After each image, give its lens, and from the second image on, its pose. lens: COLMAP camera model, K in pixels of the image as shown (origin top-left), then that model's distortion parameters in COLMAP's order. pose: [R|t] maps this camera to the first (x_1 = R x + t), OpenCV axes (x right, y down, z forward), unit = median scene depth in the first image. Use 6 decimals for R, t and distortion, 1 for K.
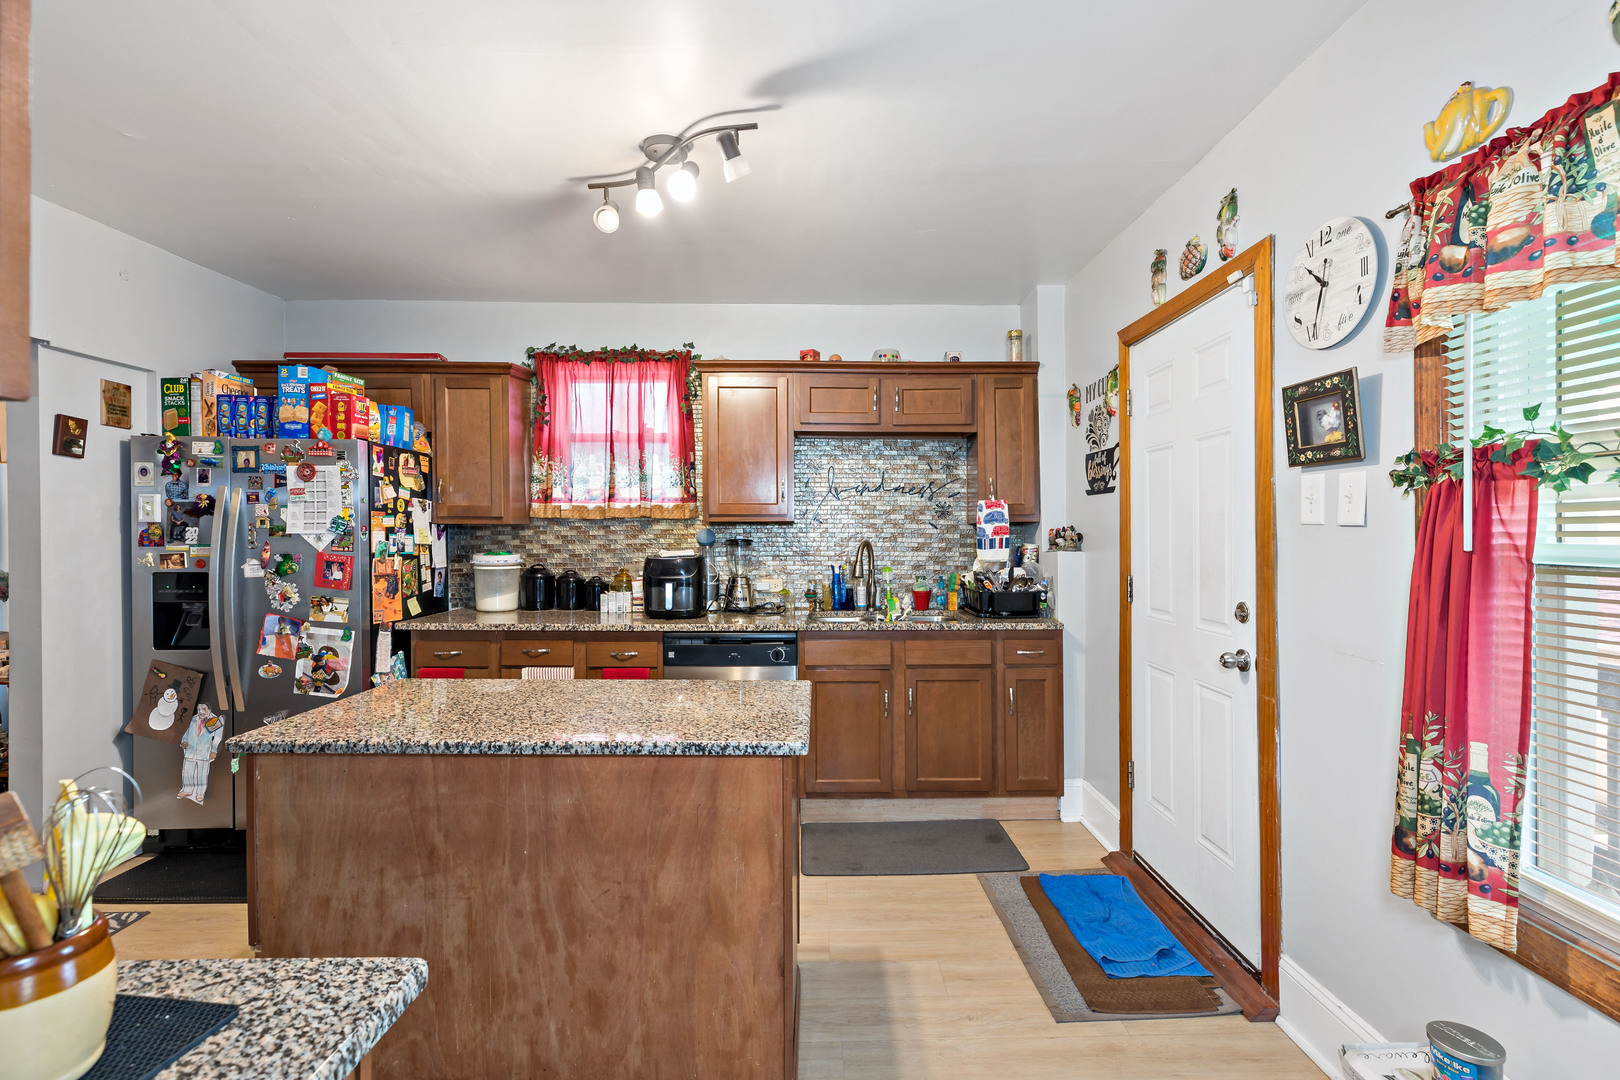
lens RADIAL K [[747.3, 0, 813.5], [0, 747.3, 539.3], [0, 0, 1]] dist [0.003764, 0.000396]
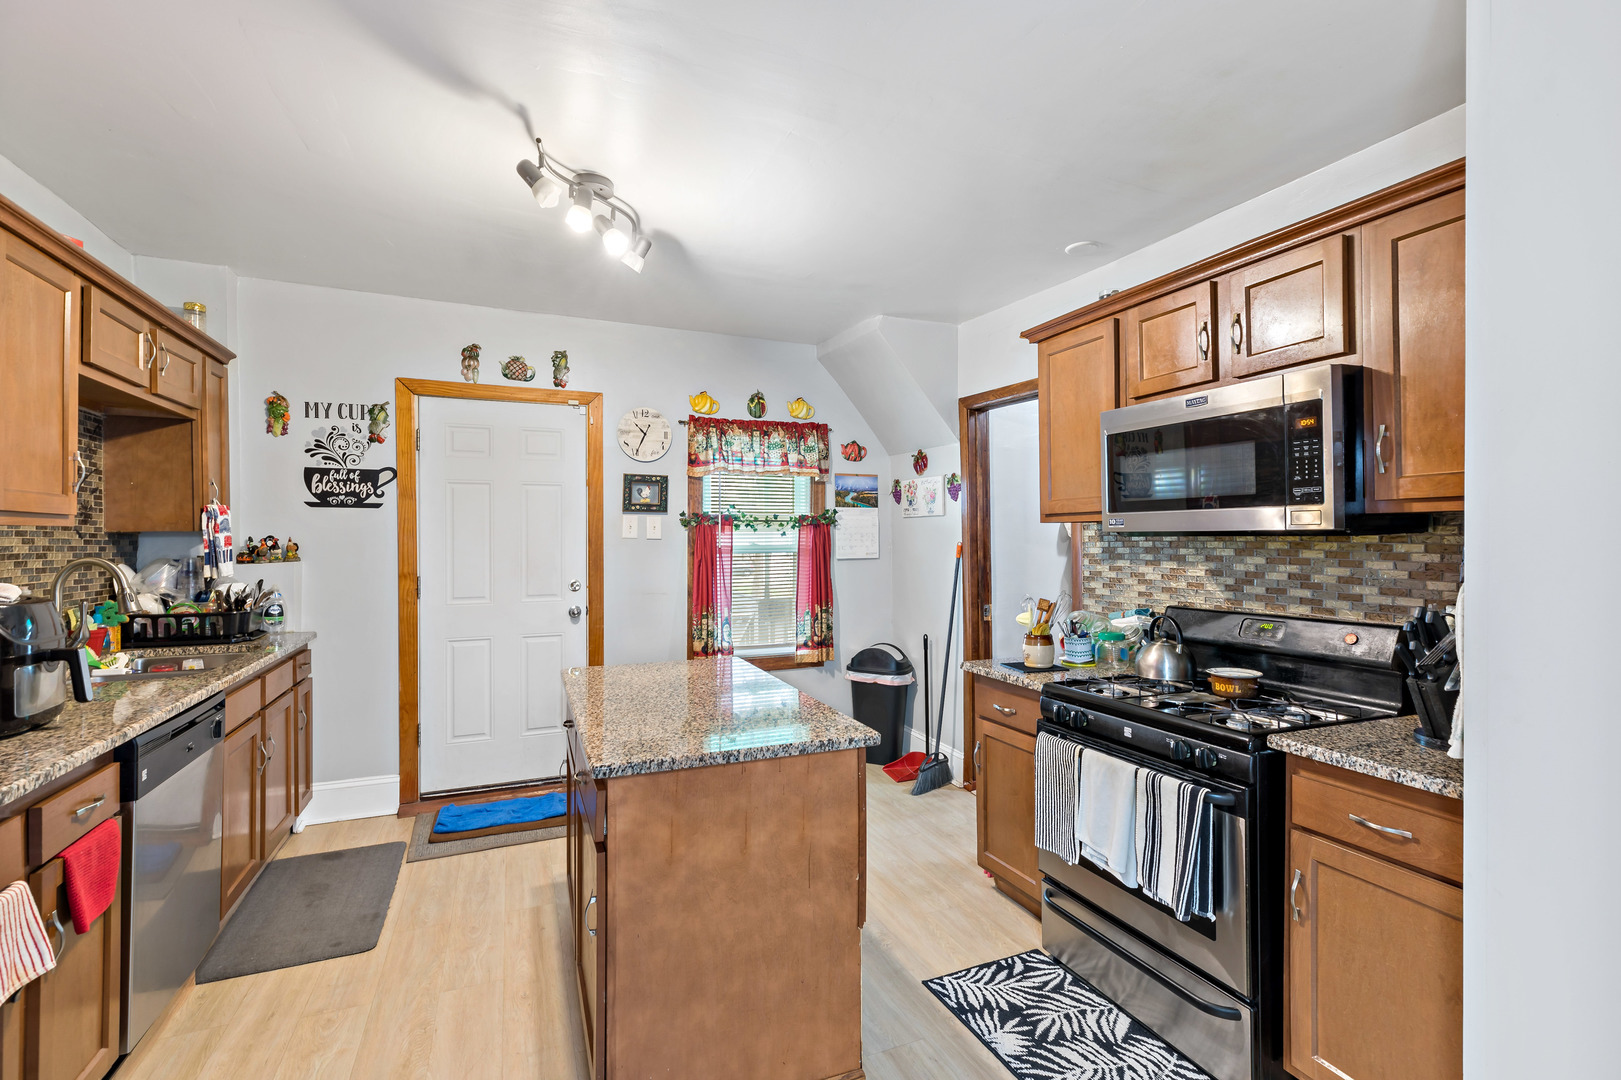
lens RADIAL K [[724.3, 0, 808.9], [0, 724.3, 540.1], [0, 0, 1]] dist [0.001065, 0.000474]
pose [[-0.378448, 0.013853, 0.925519, -1.557637], [0.015559, 0.999842, -0.008603, 0.011339], [-0.925492, 0.011145, -0.378604, 1.378108]]
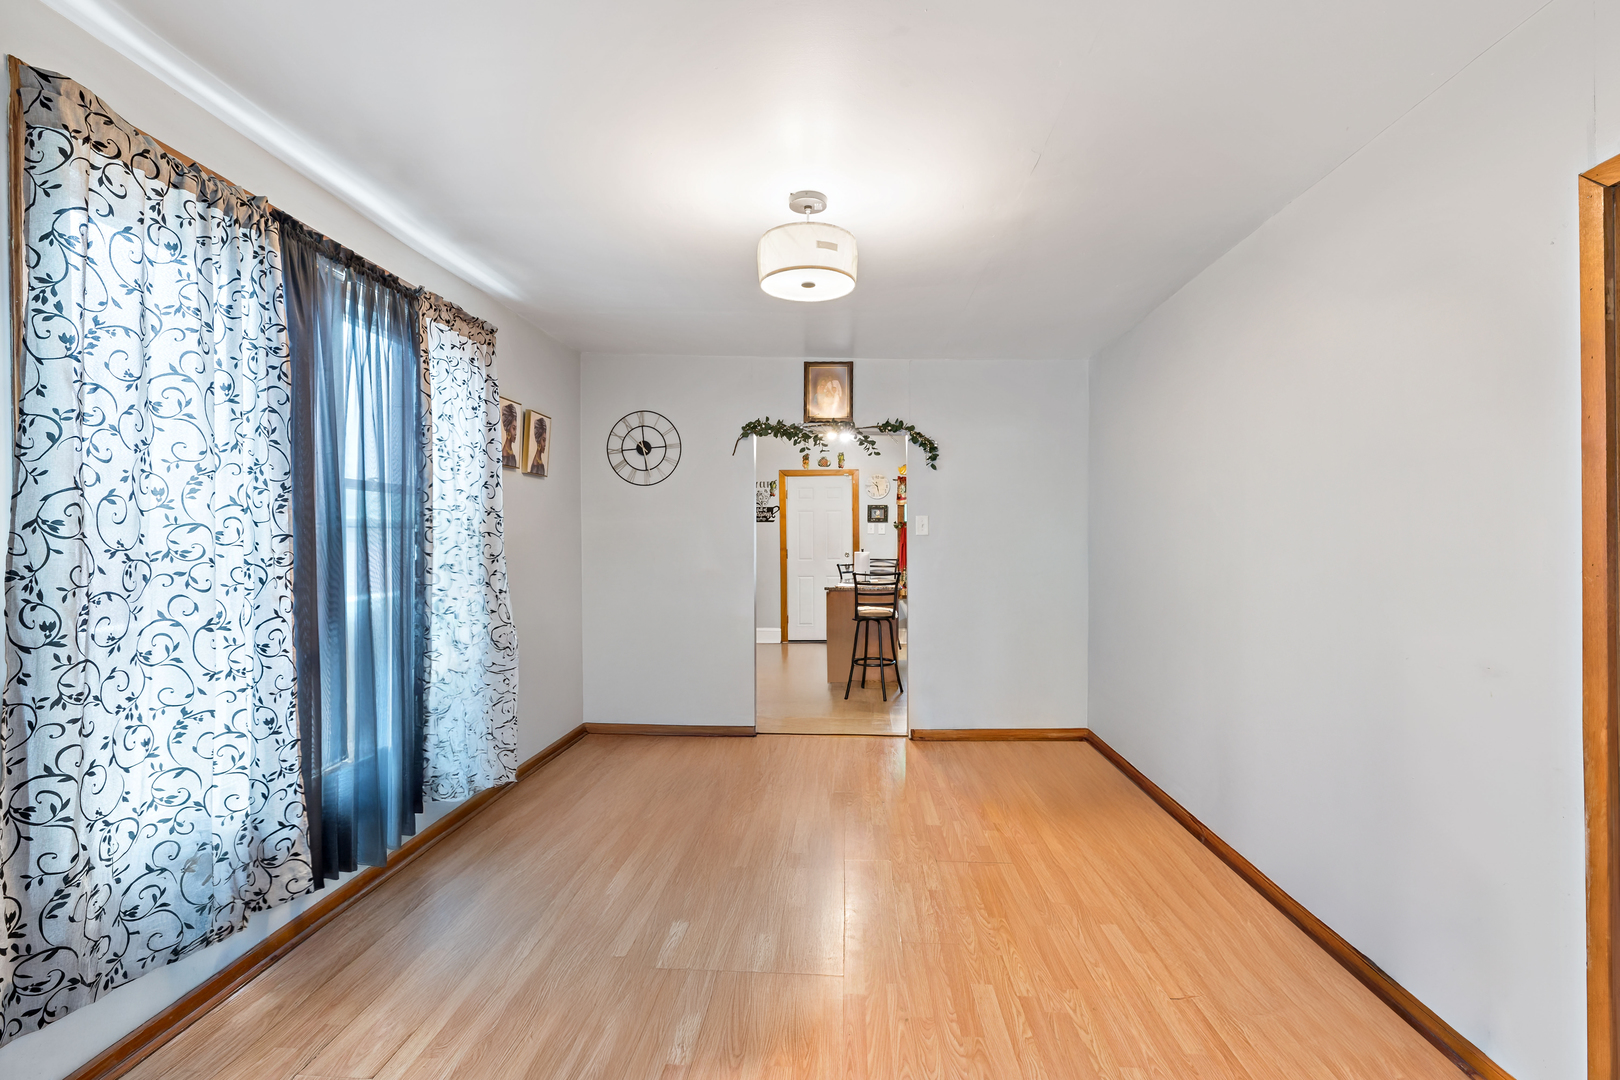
lens RADIAL K [[723.9, 0, 807.5], [0, 723.9, 538.3], [0, 0, 1]] dist [0.001065, 0.000474]
pose [[0.084024, 0.005606, 0.996448, -4.233700], [0.011555, 0.999911, -0.006600, 0.036561], [-0.996397, 0.012069, 0.083951, 1.063168]]
